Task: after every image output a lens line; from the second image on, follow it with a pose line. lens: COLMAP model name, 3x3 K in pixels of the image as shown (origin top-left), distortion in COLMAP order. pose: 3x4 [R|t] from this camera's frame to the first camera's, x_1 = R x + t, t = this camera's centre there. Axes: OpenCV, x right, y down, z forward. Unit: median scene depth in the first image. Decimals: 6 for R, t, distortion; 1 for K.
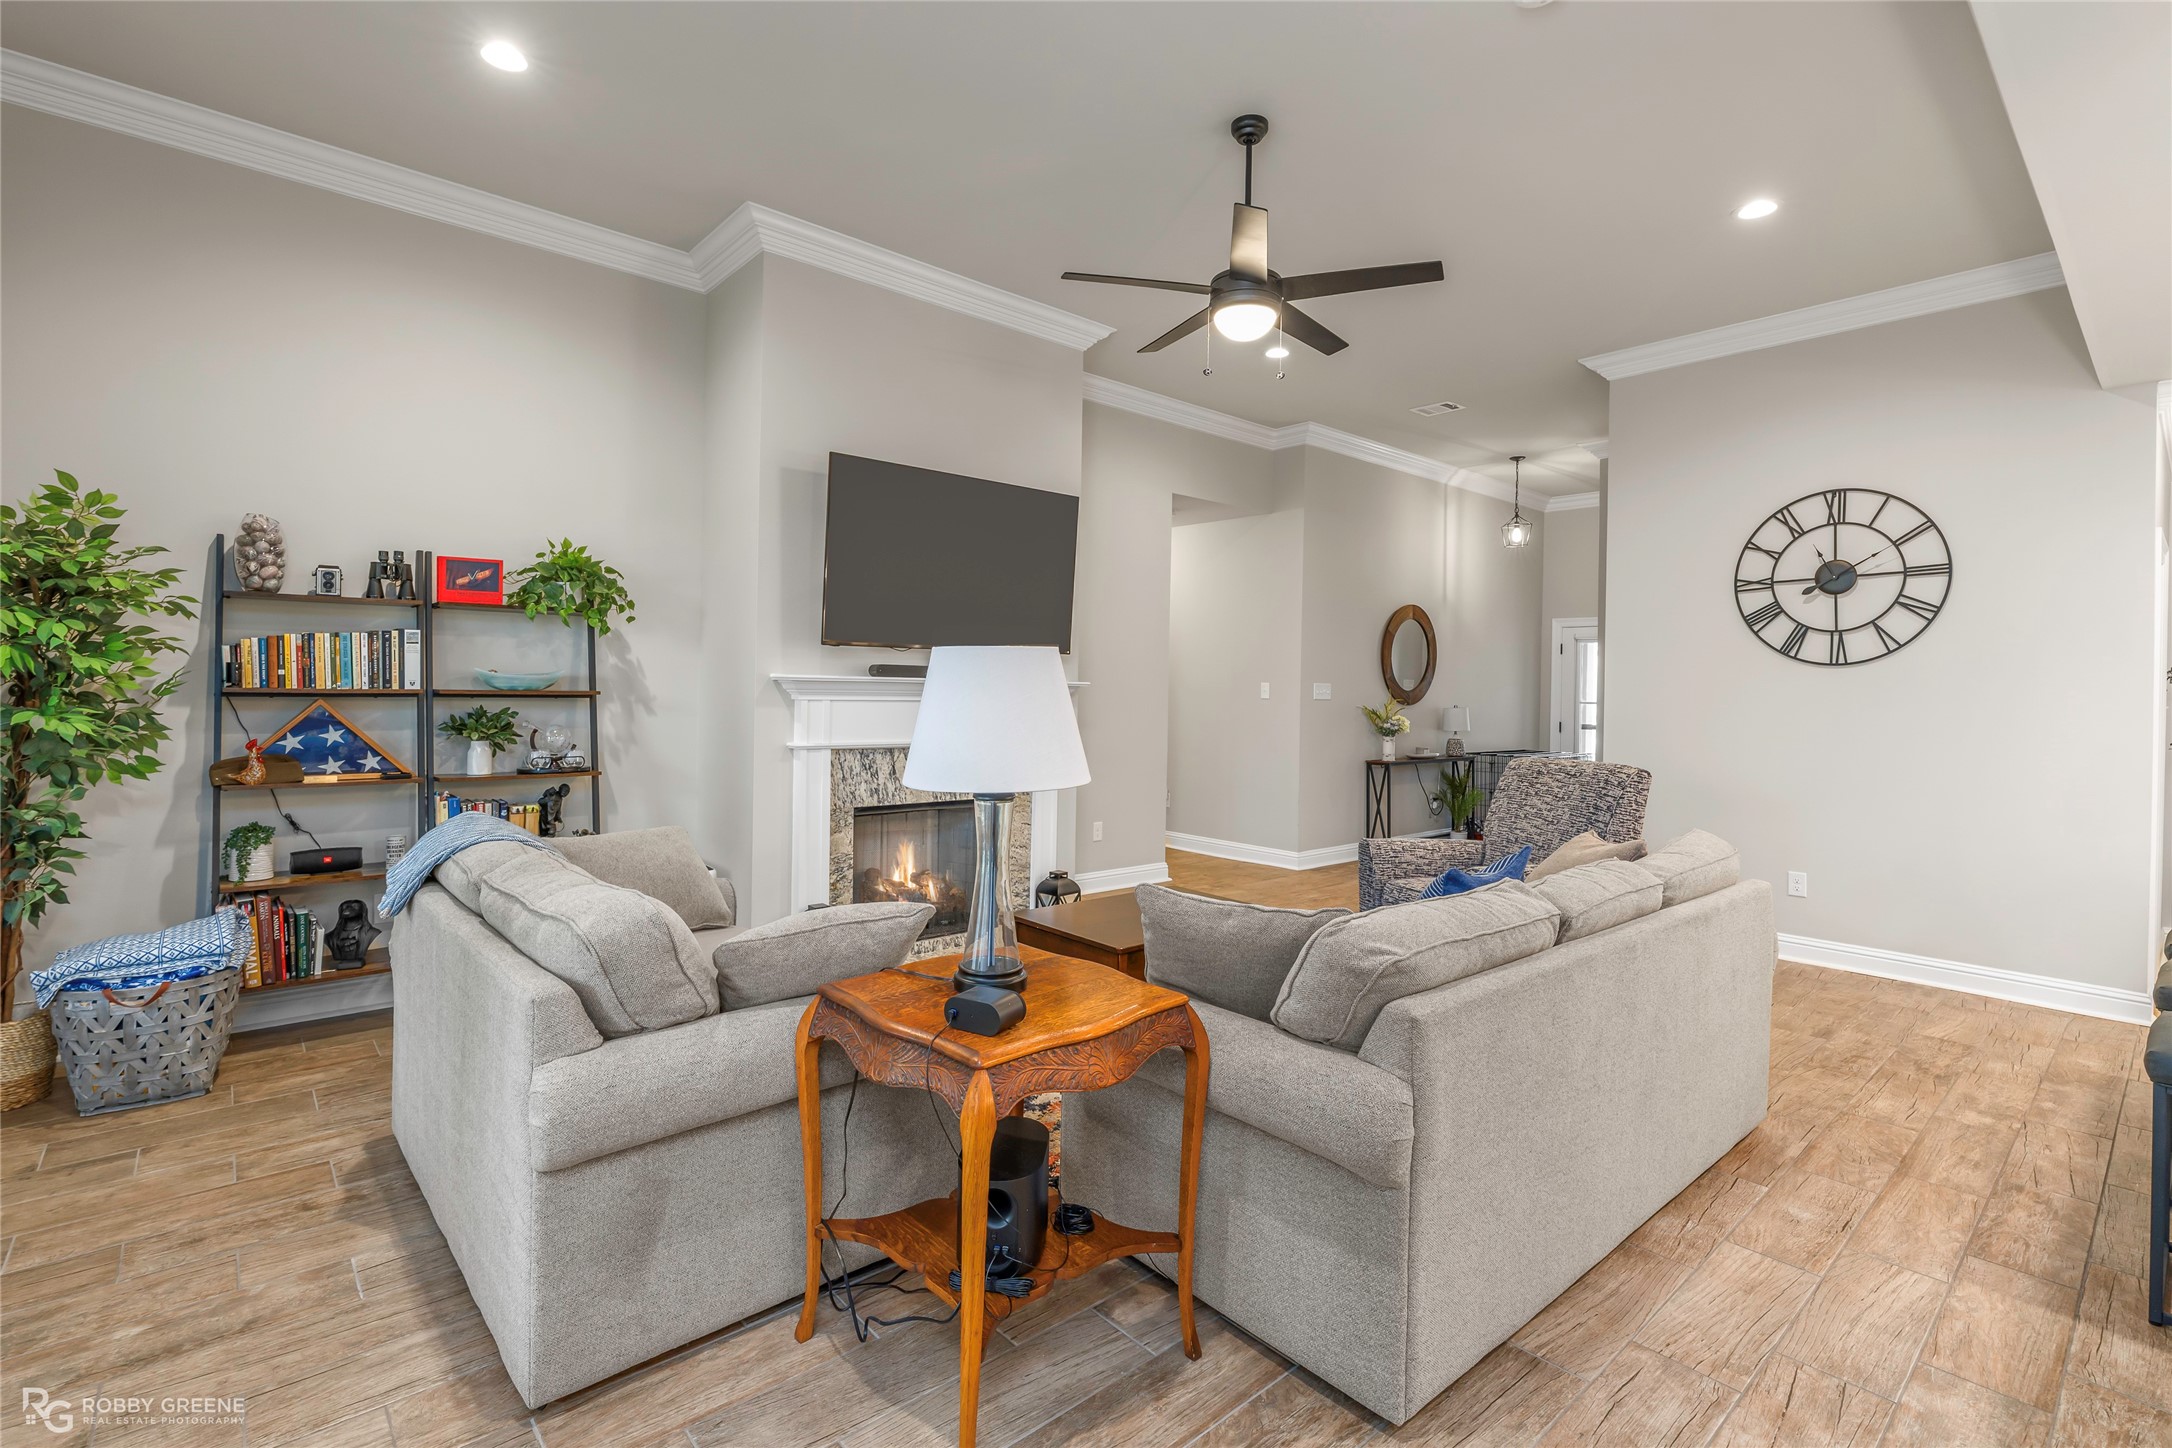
lens RADIAL K [[998.4, 0, 1078.1], [0, 998.4, 683.9], [0, 0, 1]] dist [-0.002291, -0.000061]
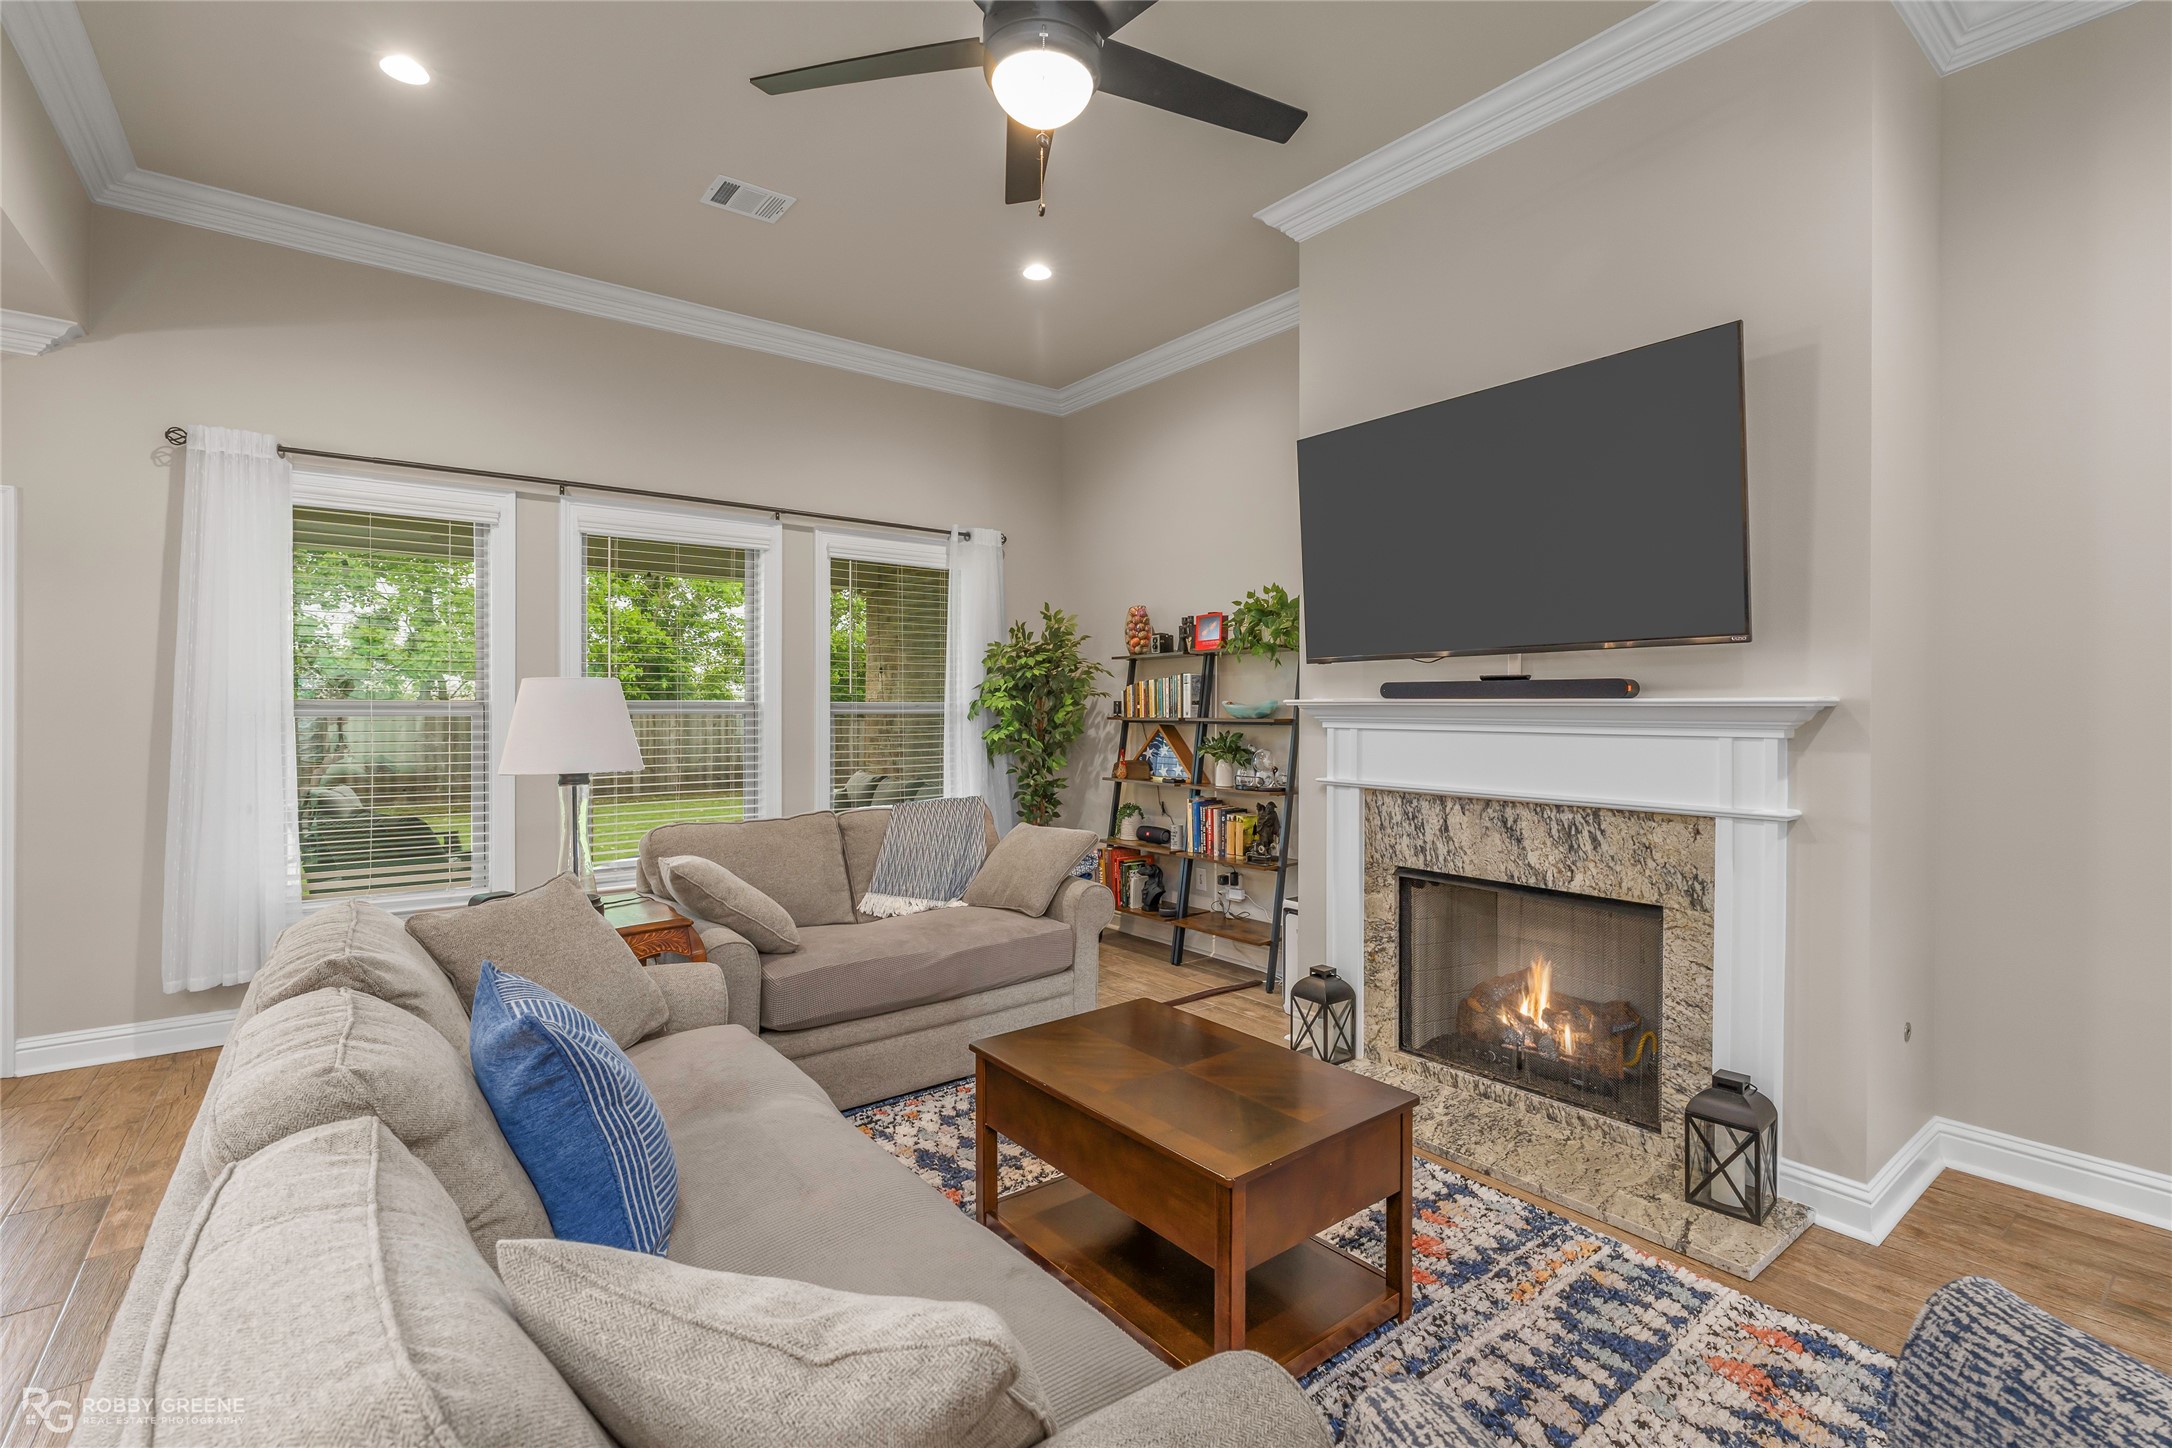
lens RADIAL K [[985.7, 0, 1079.7], [0, 985.7, 716.5], [0, 0, 1]] dist [-0.002174, -0.000229]
pose [[-0.068690, -0.009145, -0.997596, 0.546484], [-0.000338, 0.999958, -0.009143, 0.013039], [0.997638, -0.000291, -0.068690, 0.774383]]
